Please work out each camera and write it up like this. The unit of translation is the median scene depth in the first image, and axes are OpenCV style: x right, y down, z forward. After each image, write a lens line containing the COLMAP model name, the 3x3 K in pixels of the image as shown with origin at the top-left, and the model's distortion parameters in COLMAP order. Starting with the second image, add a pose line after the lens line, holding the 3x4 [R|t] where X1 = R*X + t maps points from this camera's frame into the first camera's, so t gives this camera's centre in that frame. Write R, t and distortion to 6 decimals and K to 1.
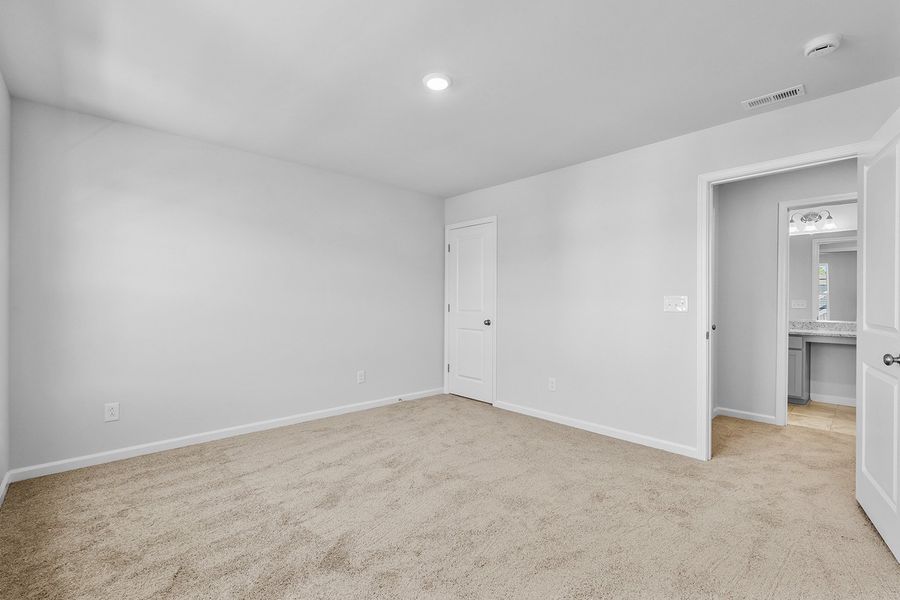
lens RADIAL K [[409.2, 0, 450.0], [0, 409.2, 300.0], [0, 0, 1]] dist [-0.001988, -0.000325]
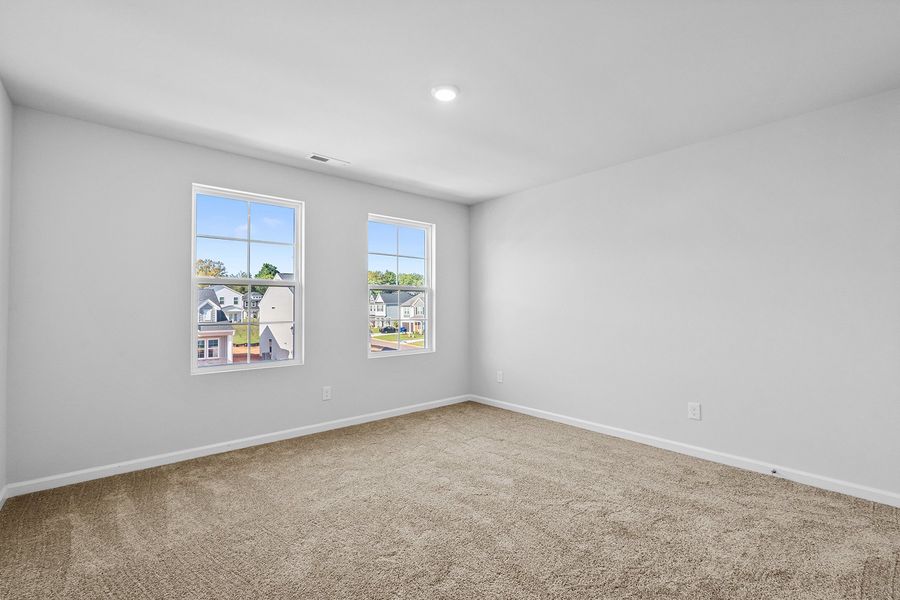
lens RADIAL K [[409.2, 0, 450.0], [0, 409.2, 300.0], [0, 0, 1]] dist [-0.001988, -0.000325]
pose [[-0.044109, -0.026704, -0.998670, 0.718184], [-0.002291, 0.999643, -0.026629, 0.014996], [0.999024, 0.001114, -0.044154, 0.796934]]
